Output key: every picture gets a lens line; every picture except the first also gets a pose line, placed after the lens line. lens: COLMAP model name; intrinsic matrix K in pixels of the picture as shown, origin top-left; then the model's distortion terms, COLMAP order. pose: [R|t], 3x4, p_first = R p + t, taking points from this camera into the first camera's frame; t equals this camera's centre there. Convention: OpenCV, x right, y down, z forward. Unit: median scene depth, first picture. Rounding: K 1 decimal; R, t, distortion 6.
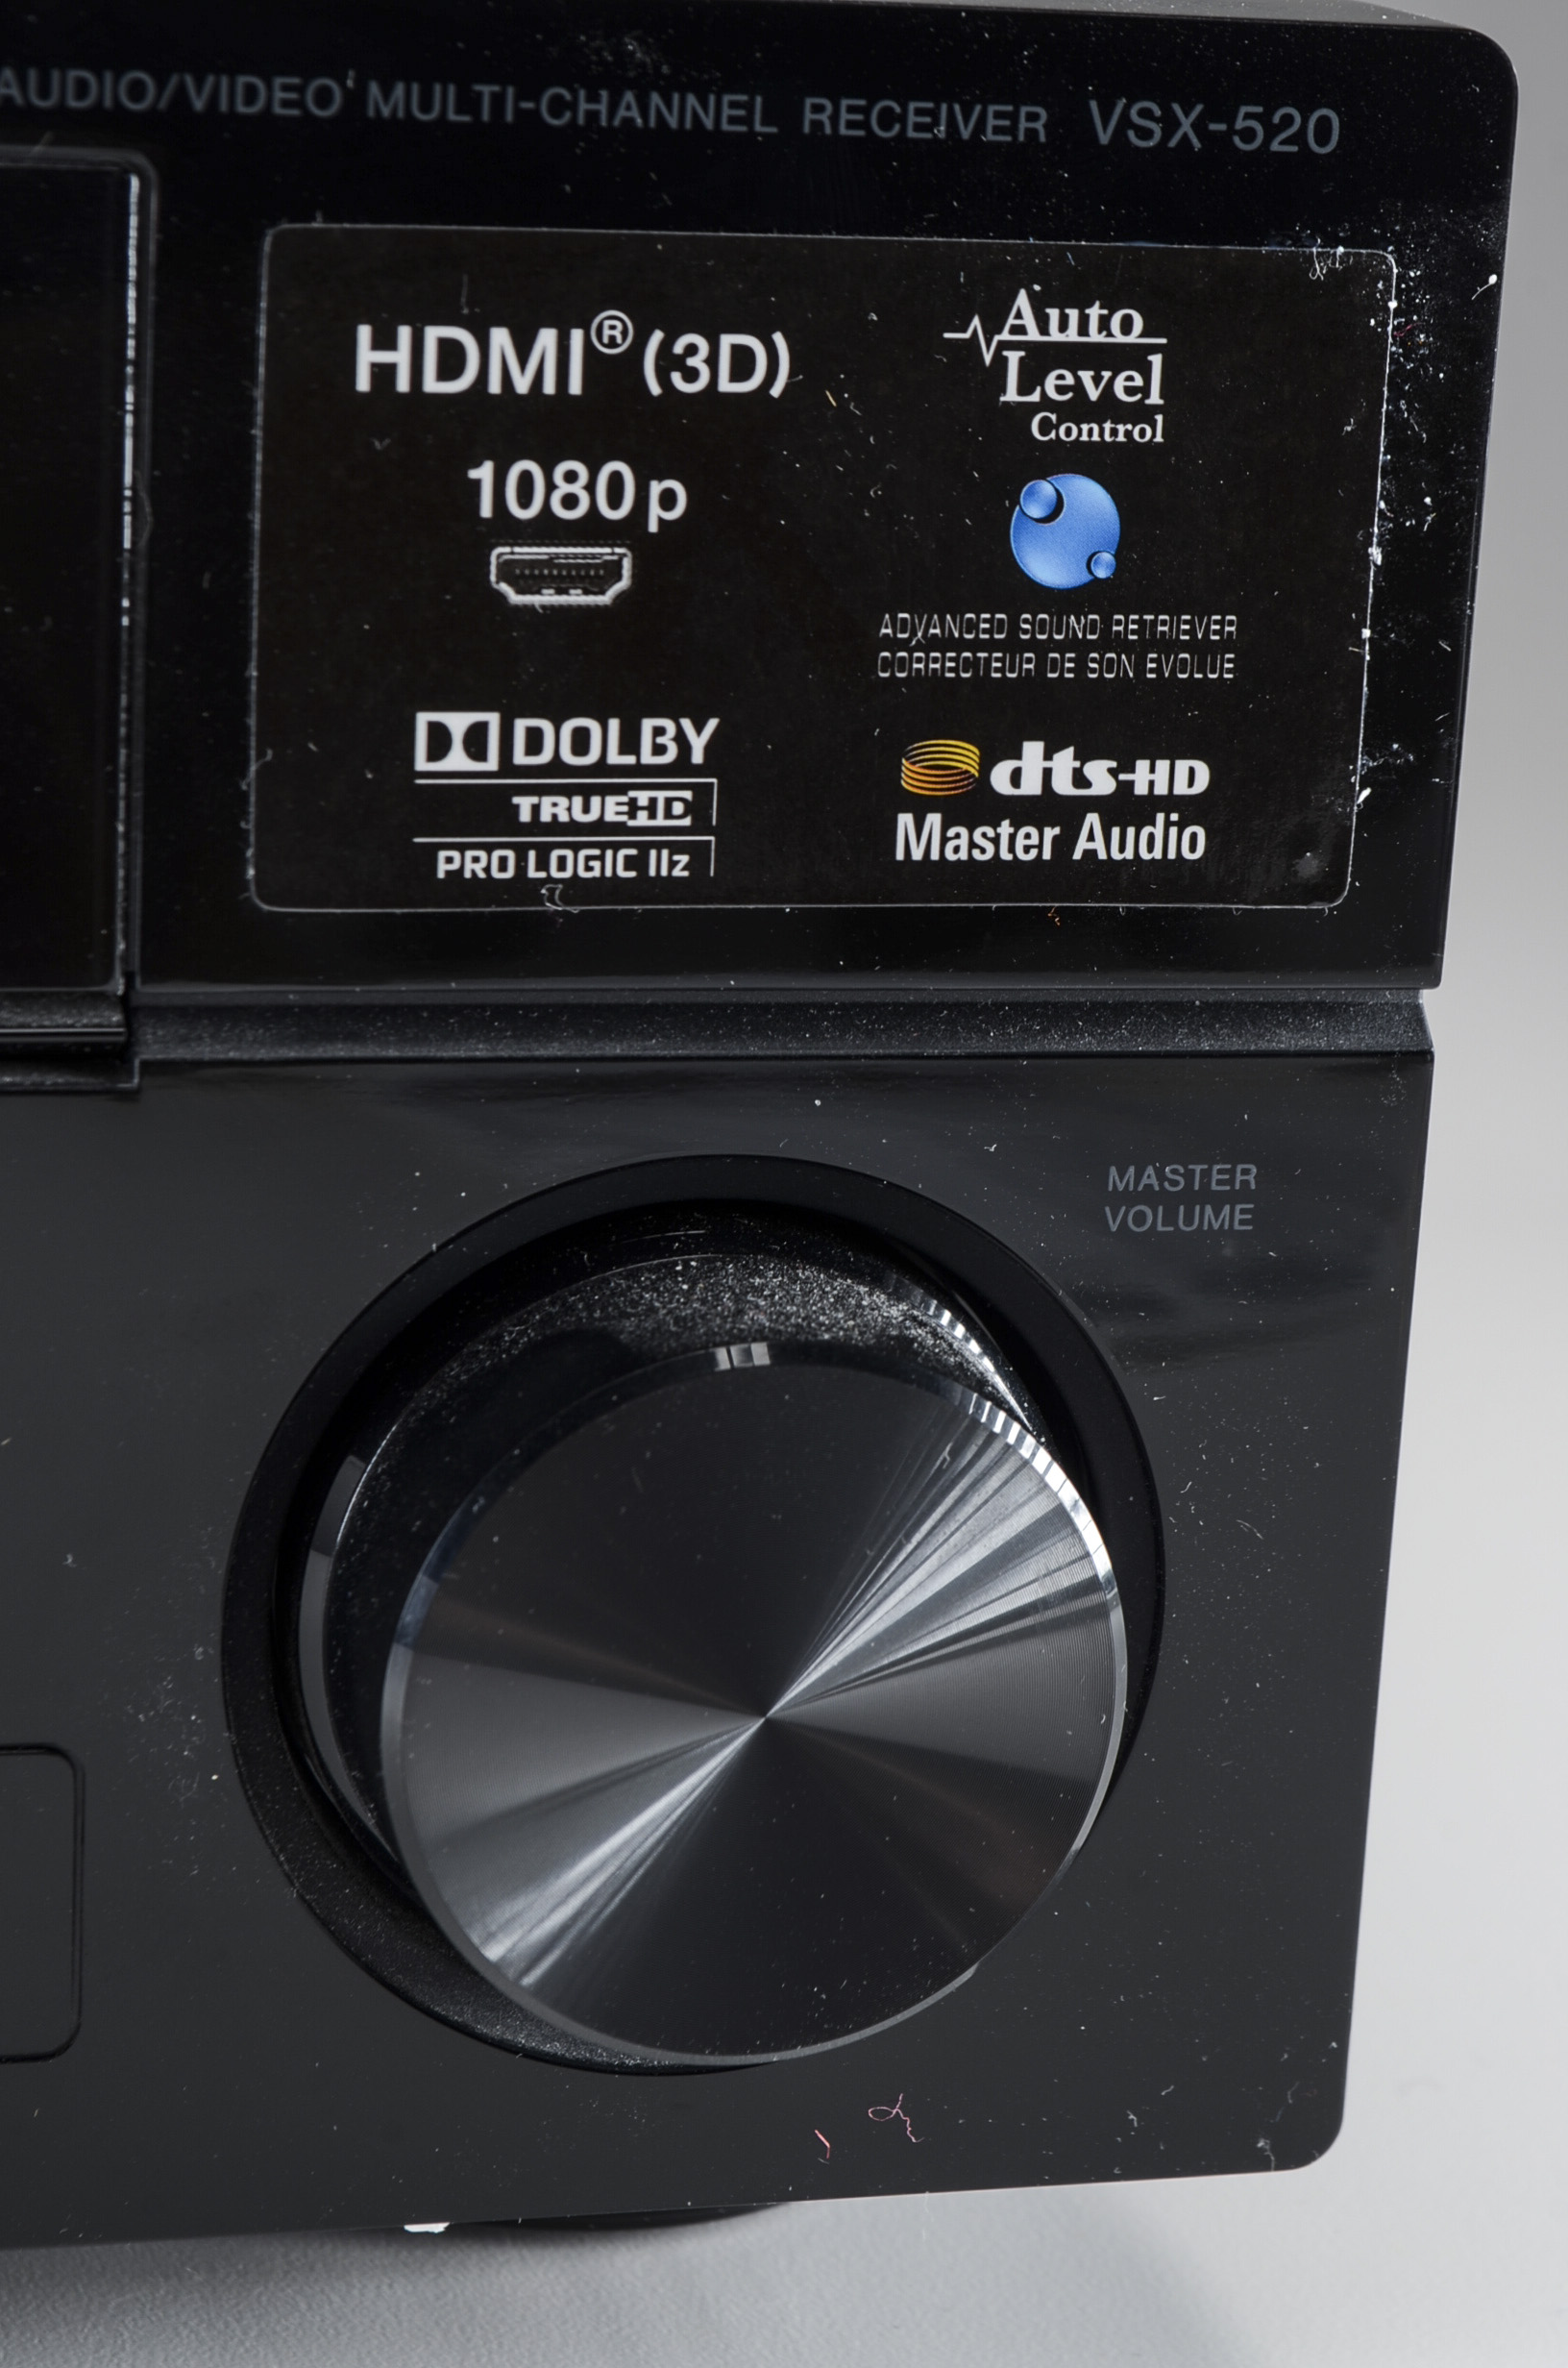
lens RADIAL K [[5179.5, 0, 784.0], [0, 5179.5, 1184.0], [0, 0, 1]] dist [-0.003662, 0.521222]
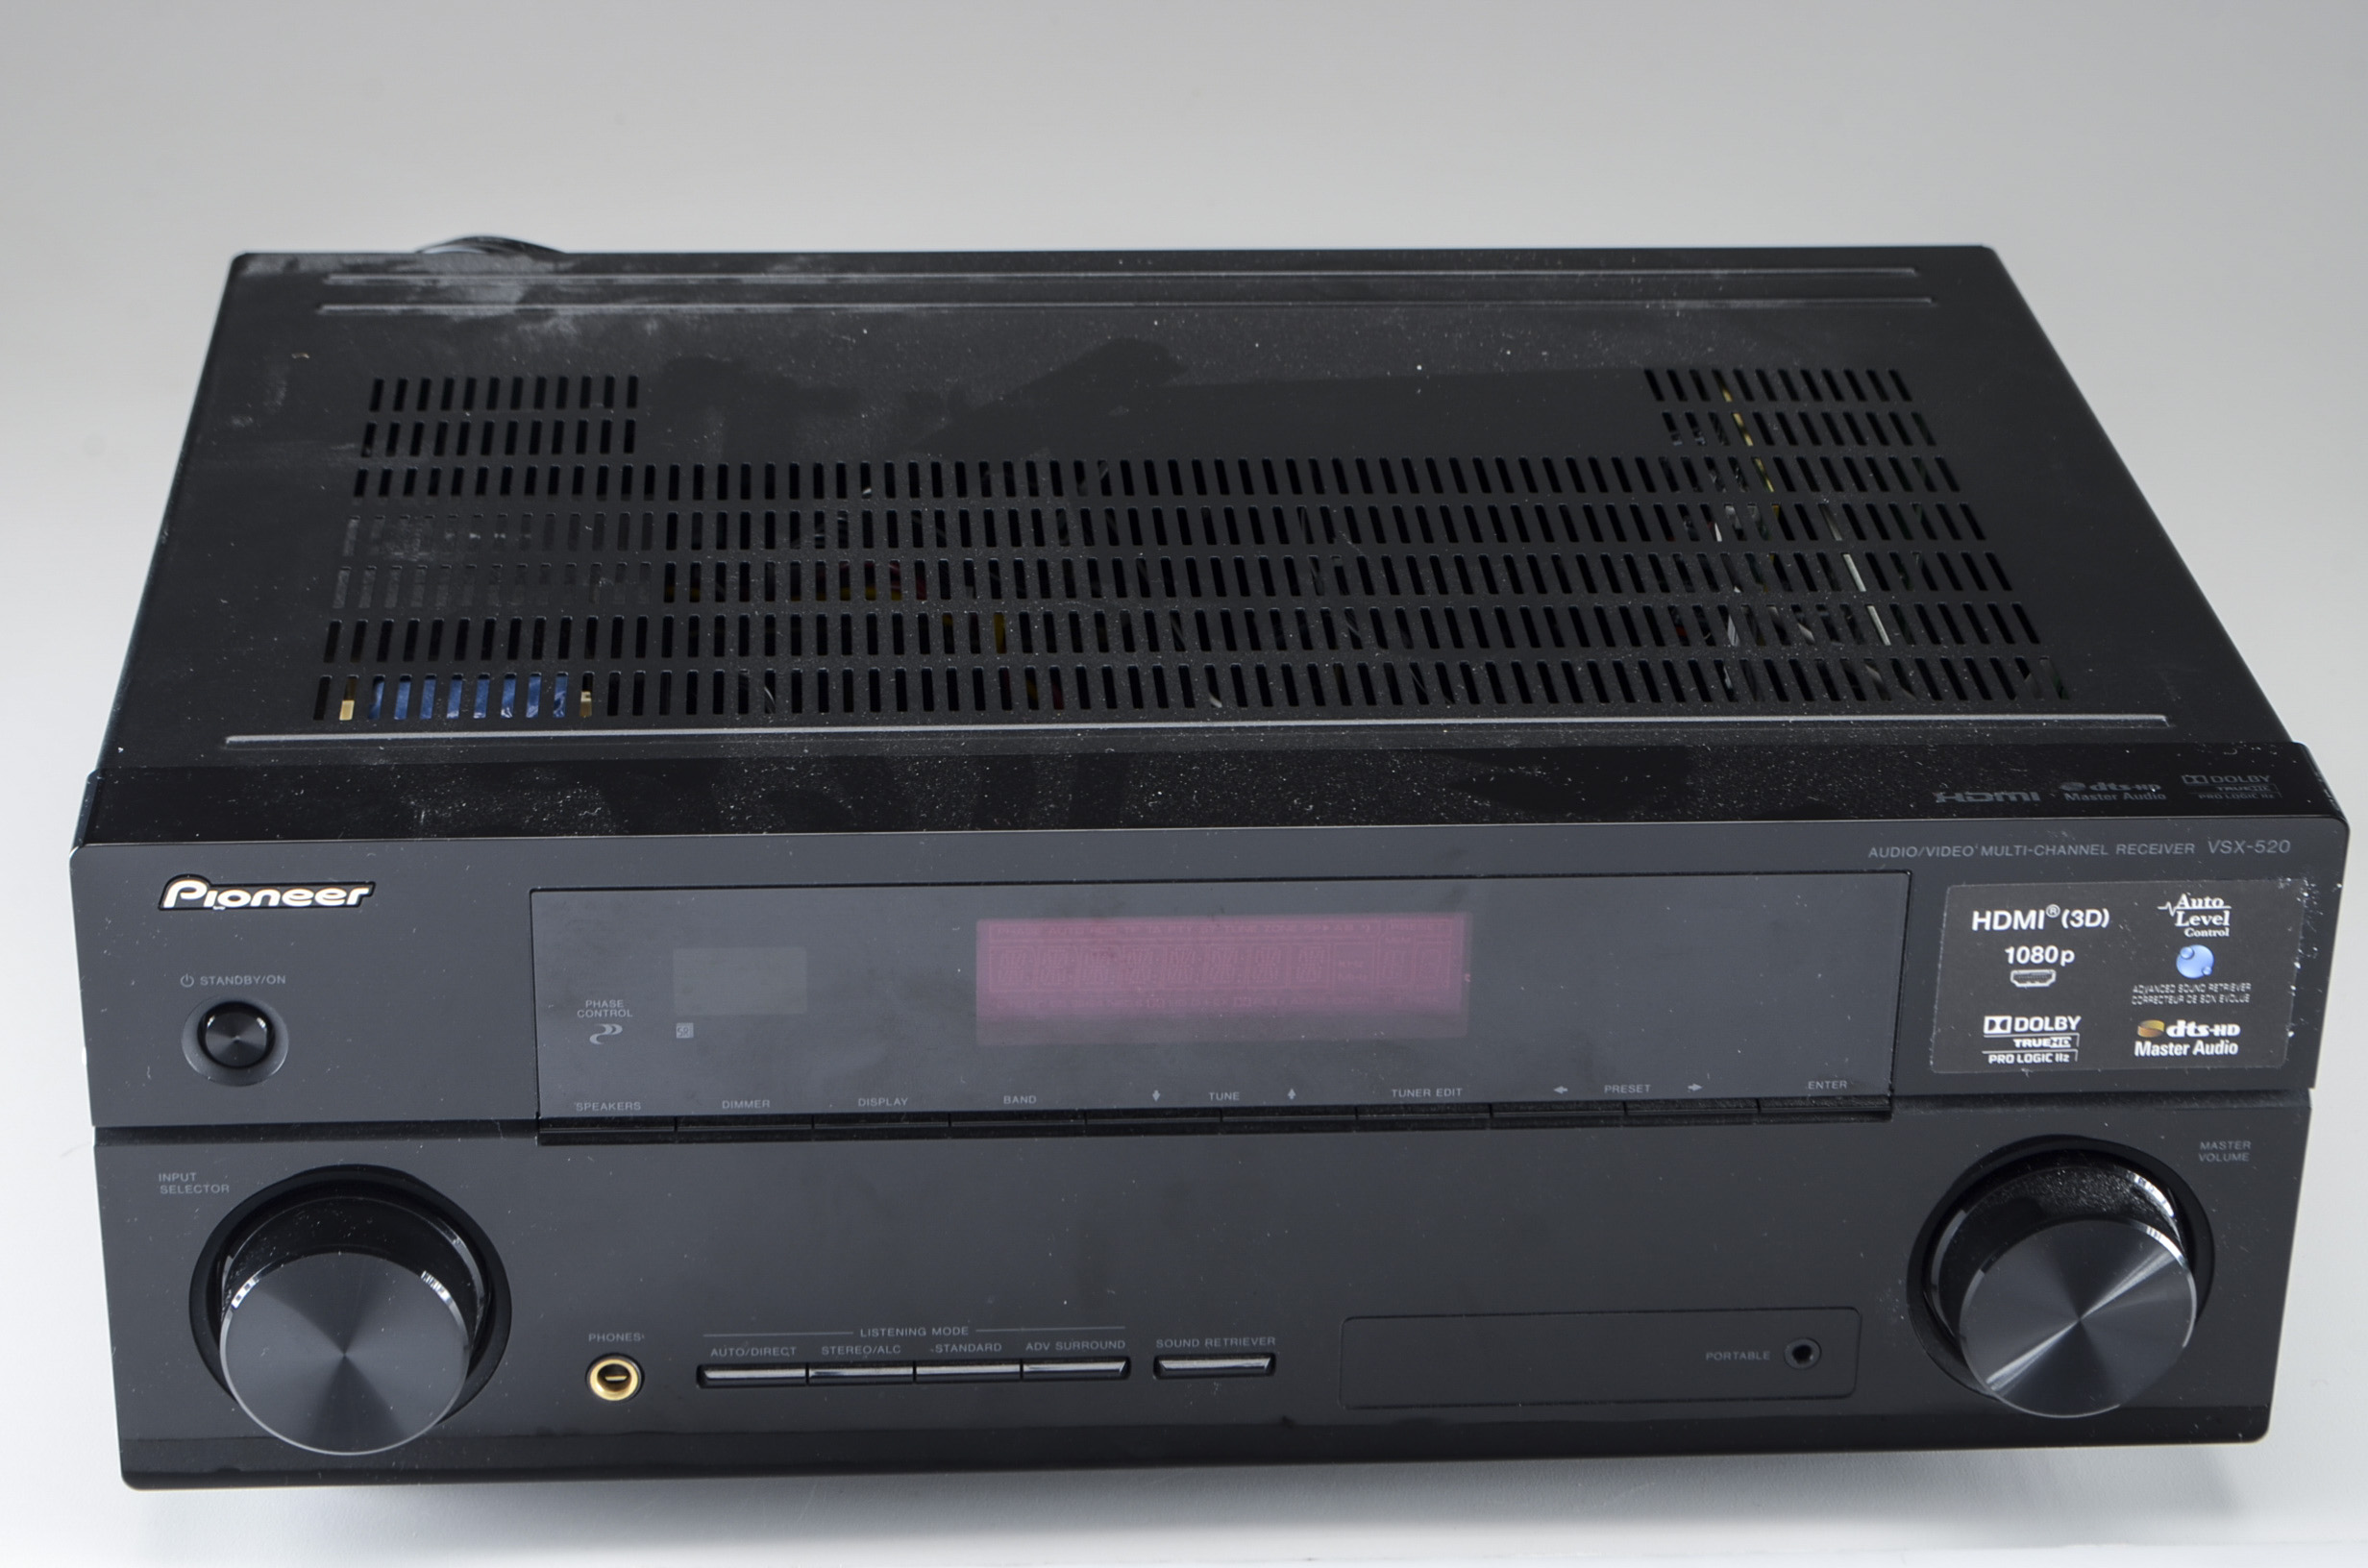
lens RADIAL K [[5179.5, 0, 1184.0], [0, 5179.5, 784.0], [0, 0, 1]] dist [-0.003662, 0.521222]
pose [[0.987597, 0.041250, -0.151496, -0.080014], [-0.011278, 0.981016, 0.193597, -0.839122], [0.156606, -0.189487, 0.969314, -2.139595]]
